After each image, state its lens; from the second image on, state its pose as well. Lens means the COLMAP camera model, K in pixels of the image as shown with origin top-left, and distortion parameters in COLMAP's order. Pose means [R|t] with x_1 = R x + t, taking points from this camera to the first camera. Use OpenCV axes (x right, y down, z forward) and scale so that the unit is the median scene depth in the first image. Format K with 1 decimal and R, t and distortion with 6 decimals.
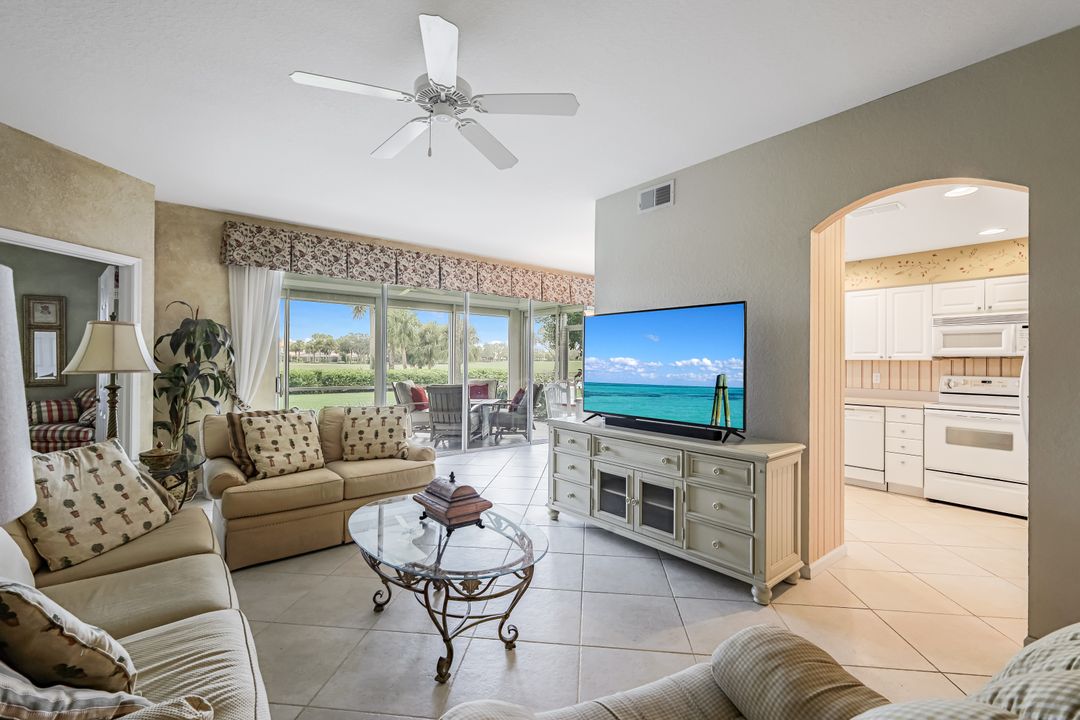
lens RADIAL K [[477.2, 0, 552.4], [0, 477.2, 355.7], [0, 0, 1]] dist [0.001529, 0.000664]
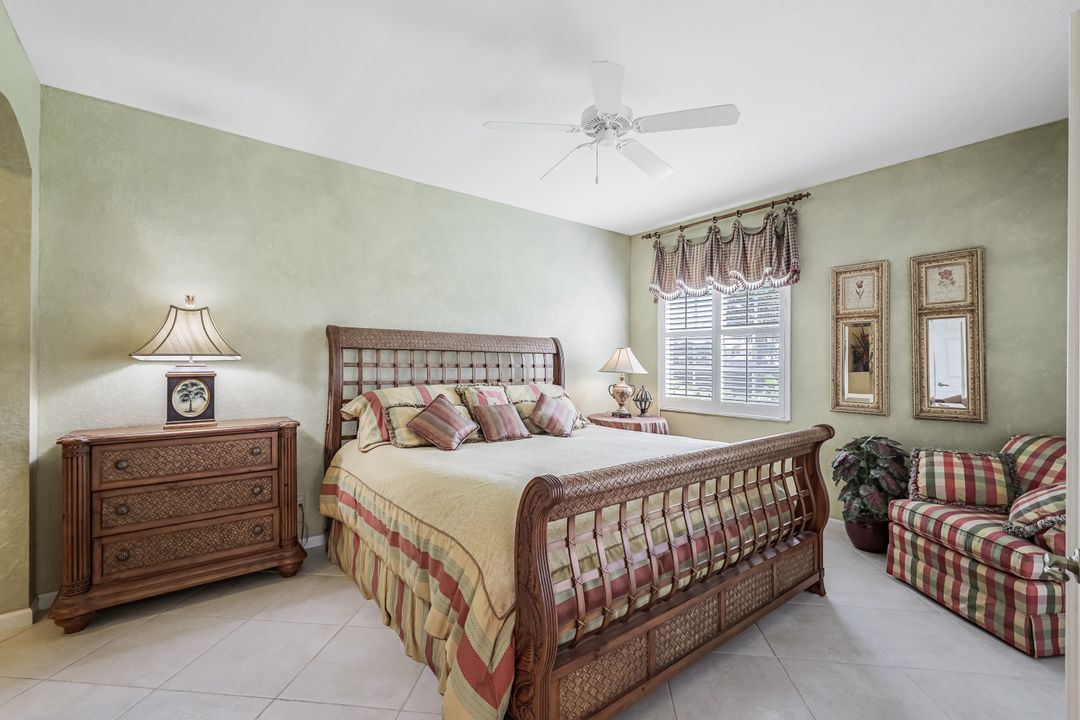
lens RADIAL K [[477.2, 0, 534.5], [0, 477.2, 358.0], [0, 0, 1]] dist [0.001529, 0.000664]
pose [[-0.007525, -0.019698, -0.999778, -0.530466], [0.002906, 0.999801, -0.019720, 0.004295], [0.999967, -0.003054, -0.007466, 0.551390]]
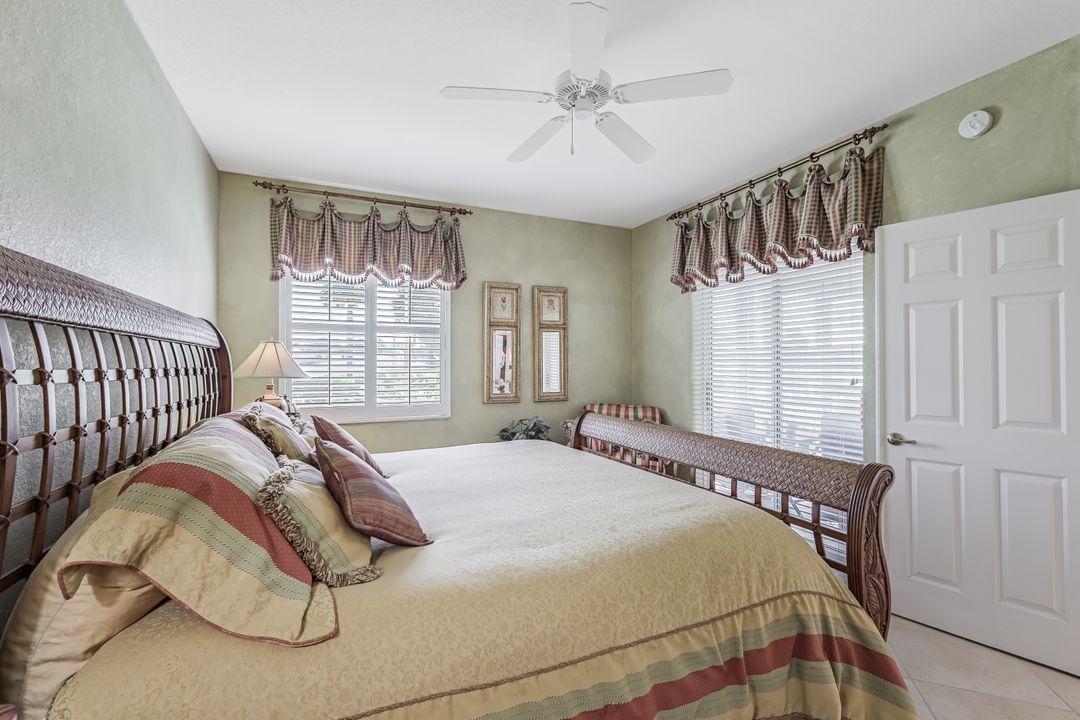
lens RADIAL K [[477.2, 0, 538.1], [0, 477.2, 364.9], [0, 0, 1]] dist [0.001529, 0.000664]
pose [[0.973345, -0.009171, -0.229162, -0.922004], [0.012341, 0.999847, 0.012402, -0.005316], [0.229013, -0.014899, 0.973309, 0.223756]]
